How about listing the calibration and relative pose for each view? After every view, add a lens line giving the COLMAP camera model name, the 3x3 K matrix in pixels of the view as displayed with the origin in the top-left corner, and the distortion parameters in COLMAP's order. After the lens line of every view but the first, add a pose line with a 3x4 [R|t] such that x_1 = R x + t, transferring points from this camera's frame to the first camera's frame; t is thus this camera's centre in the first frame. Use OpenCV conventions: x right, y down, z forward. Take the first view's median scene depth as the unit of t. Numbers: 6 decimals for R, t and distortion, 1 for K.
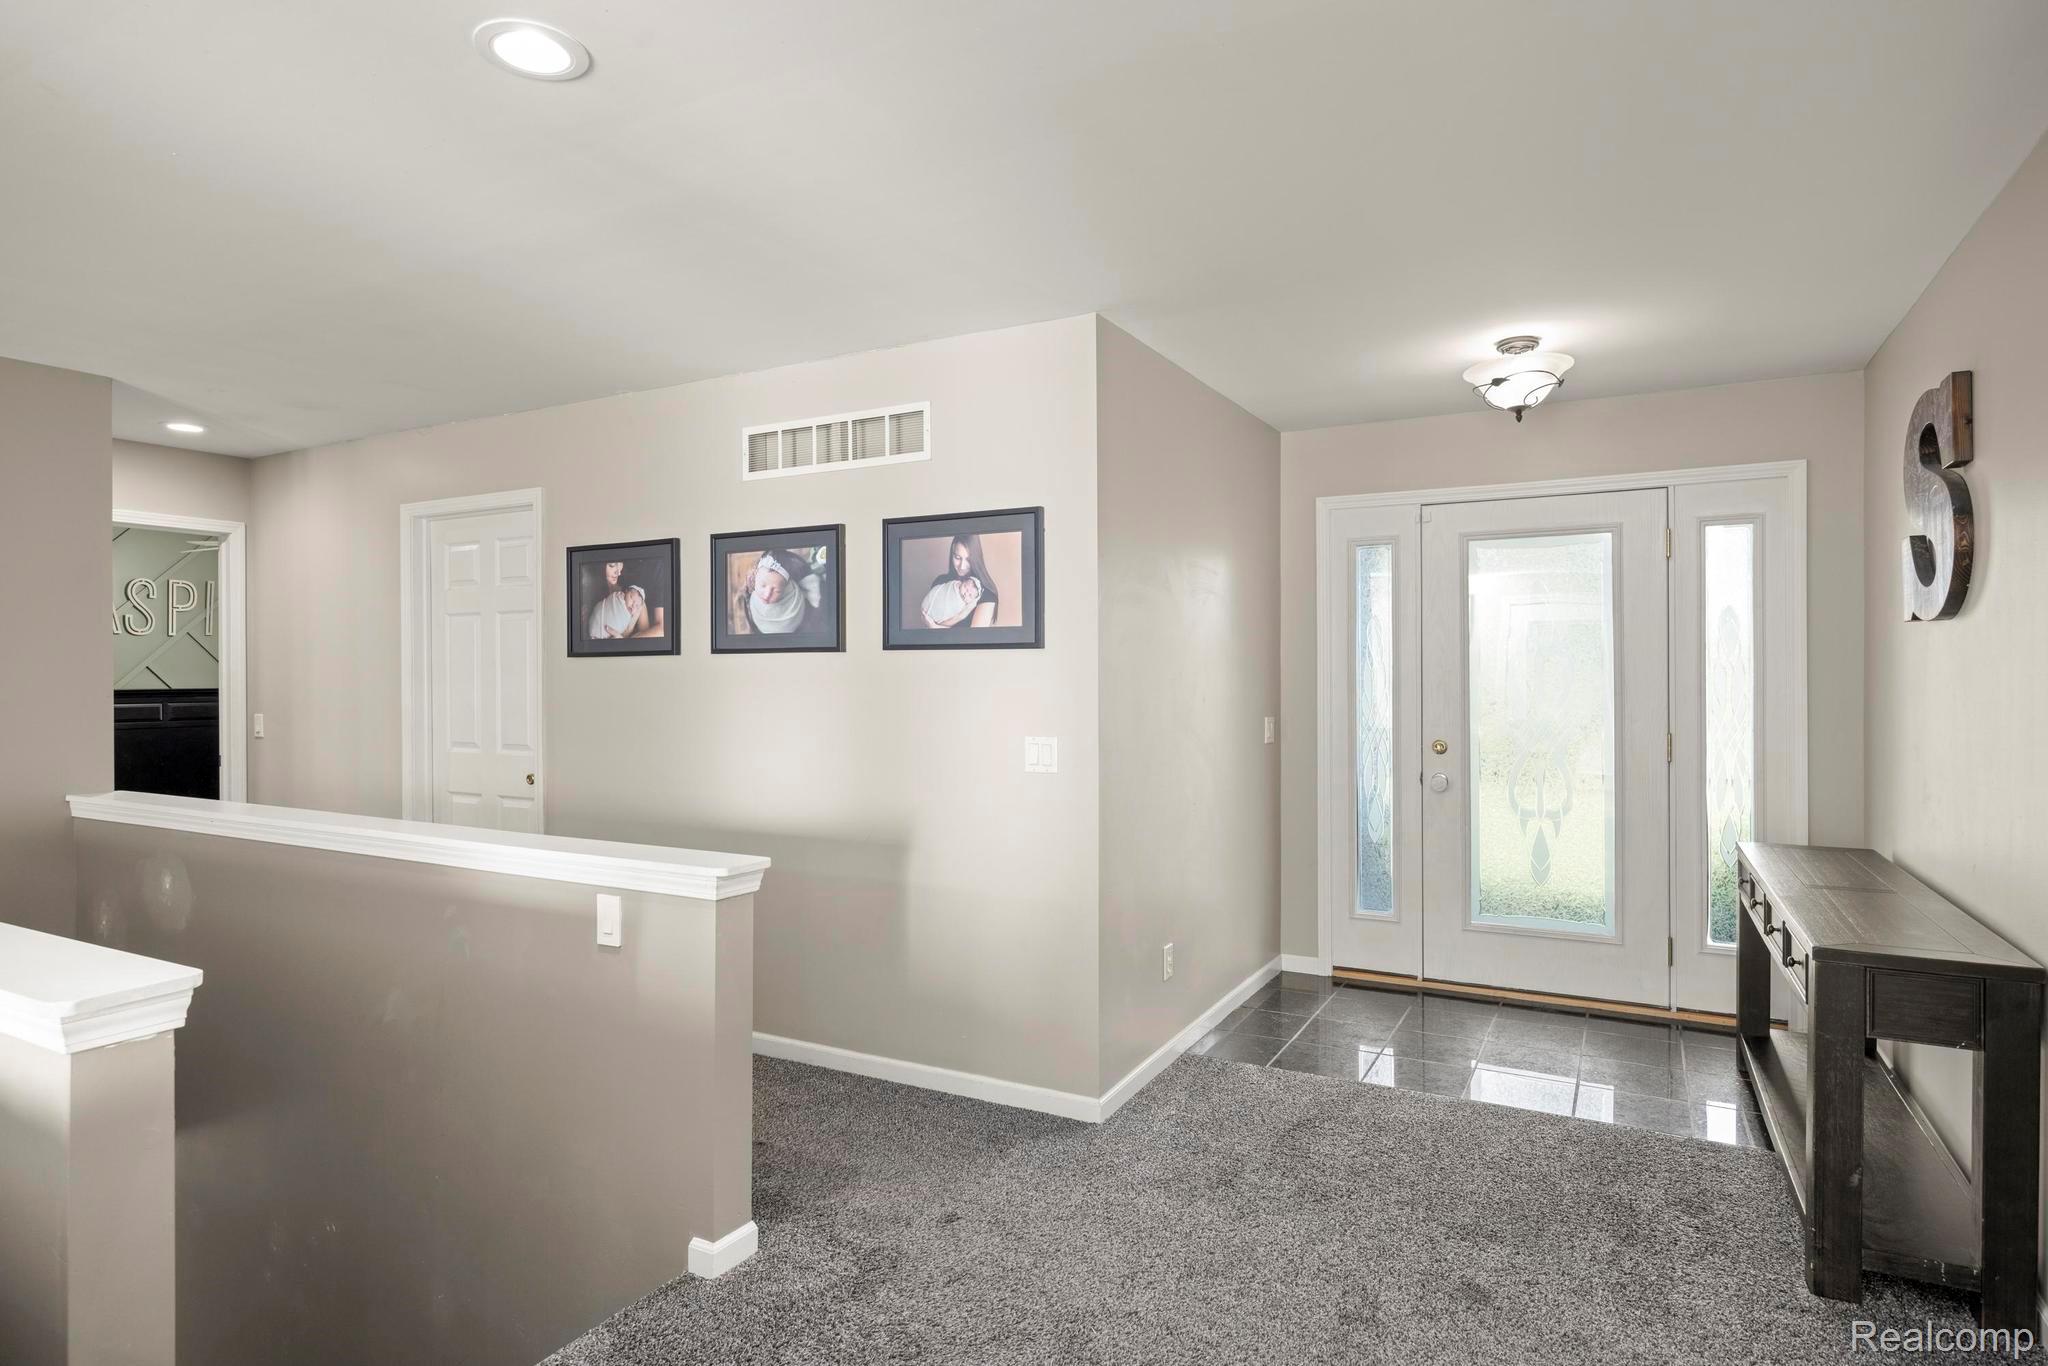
lens RADIAL K [[1124.1, 0, 1015.5], [0, 1124.1, 677.2], [0, 0, 1]] dist [0.002726, -0.001556]
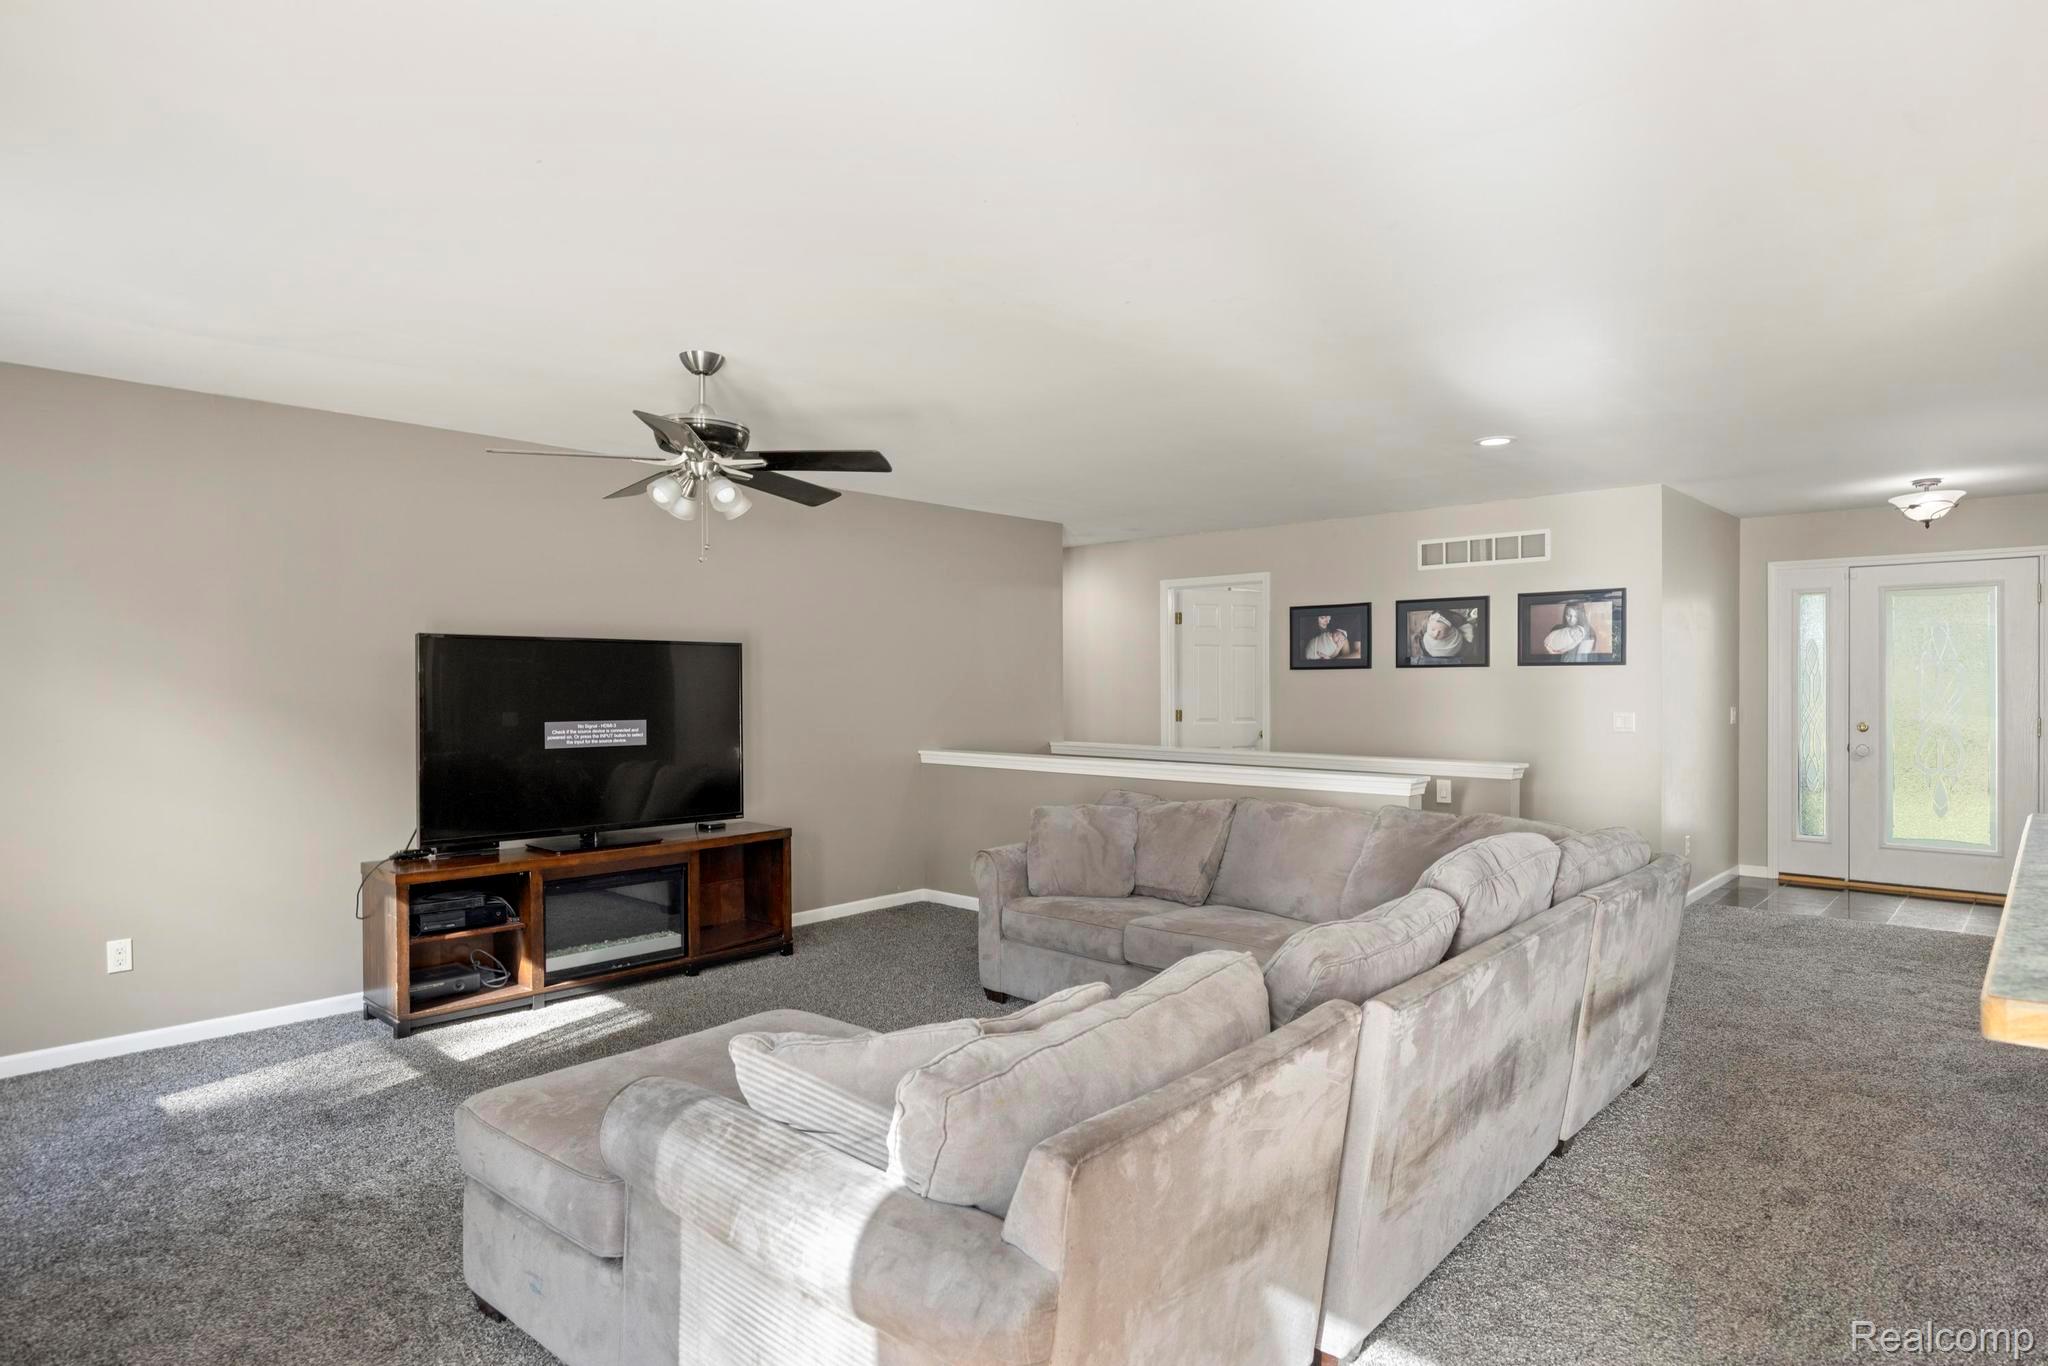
lens RADIAL K [[1124.1, 0, 1015.0], [0, 1124.1, 690.1], [0, 0, 1]] dist [0.002726, -0.001556]
pose [[0.969380, 0.002378, -0.245554, -0.430233], [-0.001019, 0.999983, 0.005662, 0.005420], [0.245564, -0.005238, 0.969366, -0.902657]]
